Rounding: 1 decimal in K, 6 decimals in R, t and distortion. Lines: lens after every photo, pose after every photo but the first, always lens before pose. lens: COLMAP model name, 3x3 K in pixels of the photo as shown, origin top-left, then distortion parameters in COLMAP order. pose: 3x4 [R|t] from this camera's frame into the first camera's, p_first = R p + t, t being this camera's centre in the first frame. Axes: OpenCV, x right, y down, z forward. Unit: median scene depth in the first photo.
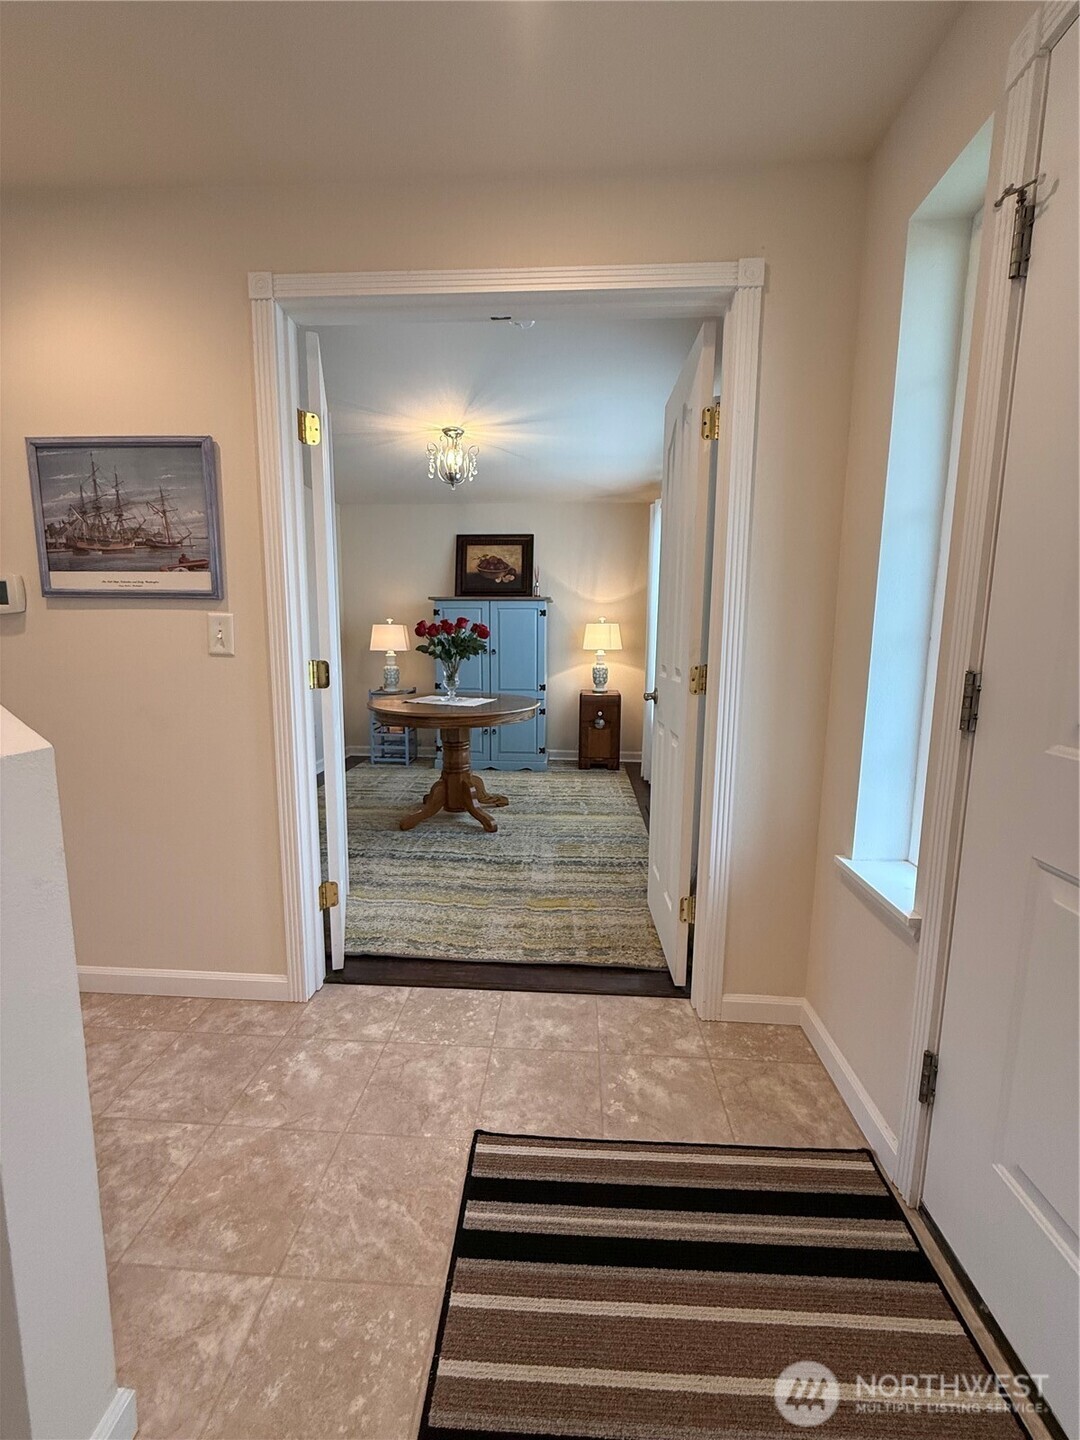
lens RADIAL K [[571.8, 0, 540.0], [0, 571.8, 720.0], [0, 0, 1]] dist [0.000435, 0.000035]
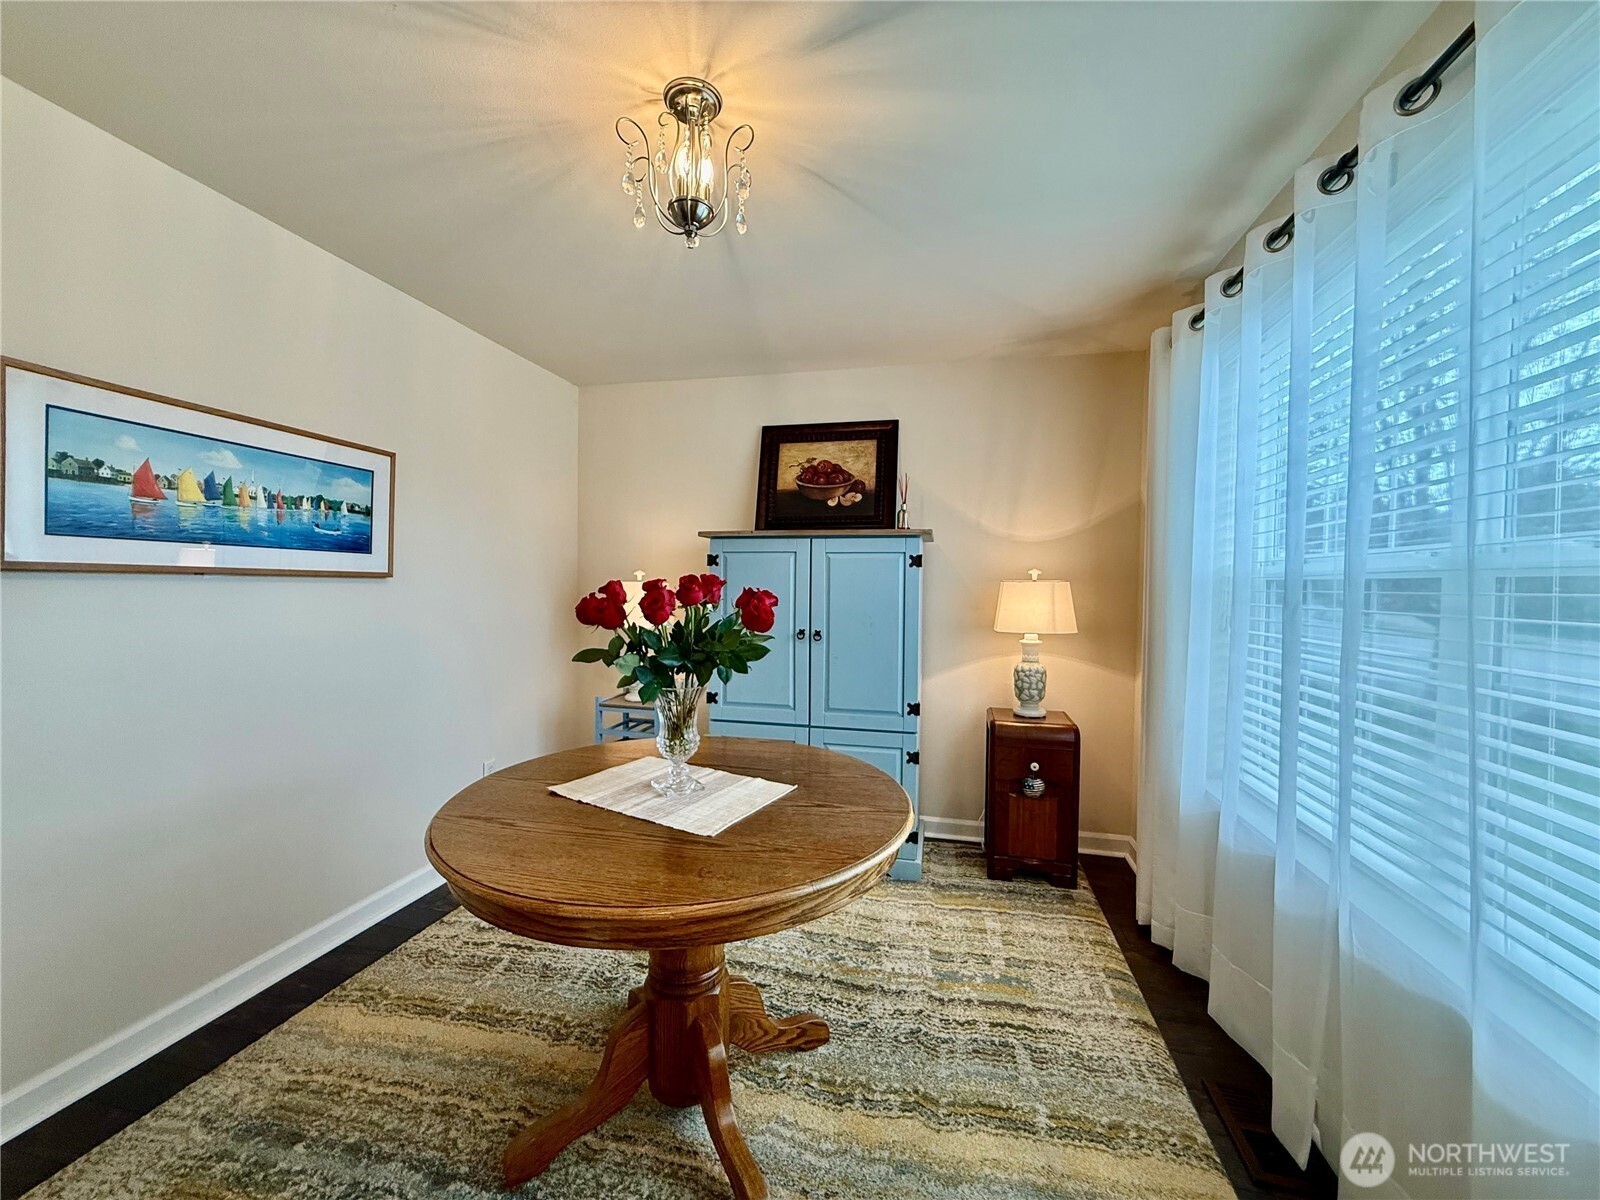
lens RADIAL K [[638.1, 0, 796.3], [0, 638.1, 599.1], [0, 0, 1]] dist [0.001136, 0.000041]
pose [[0.986386, 0.009410, -0.164175, -0.006147], [-0.029360, 0.992397, -0.119521, -0.079870], [0.161802, 0.122714, 0.979164, 0.417353]]
